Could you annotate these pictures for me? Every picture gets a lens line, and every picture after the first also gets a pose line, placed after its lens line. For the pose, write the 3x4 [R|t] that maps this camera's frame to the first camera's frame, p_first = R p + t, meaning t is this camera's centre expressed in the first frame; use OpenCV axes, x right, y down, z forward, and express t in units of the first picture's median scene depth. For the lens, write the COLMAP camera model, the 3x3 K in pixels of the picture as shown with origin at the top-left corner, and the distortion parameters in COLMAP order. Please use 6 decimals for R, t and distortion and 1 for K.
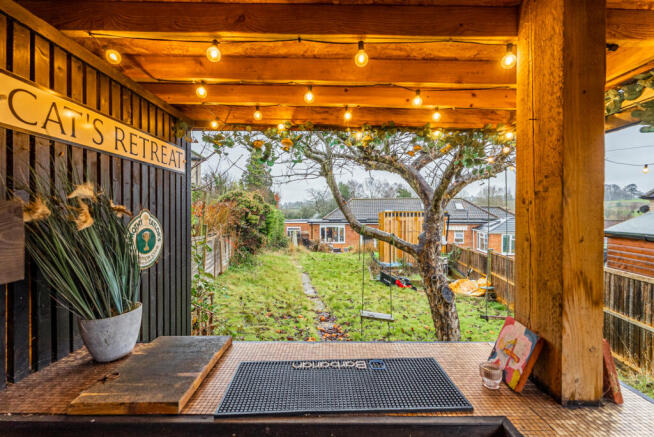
lens RADIAL K [[296.0, 0, 327.1], [0, 296.0, 221.3], [0, 0, 1]] dist [0.004512, 0.000683]
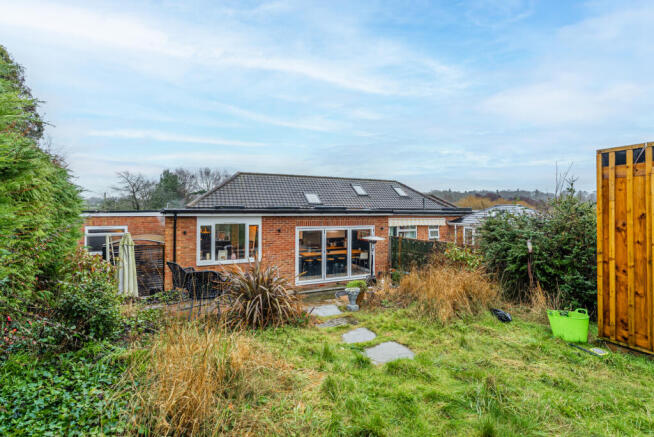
lens RADIAL K [[296.0, 0, 326.6], [0, 296.0, 216.9], [0, 0, 1]] dist [0.004512, 0.000683]
pose [[0.850539, -0.004044, 0.525896, -0.083792], [0.006660, 0.999973, -0.003082, 0.012345], [-0.525869, 0.006124, 0.850543, 0.586712]]
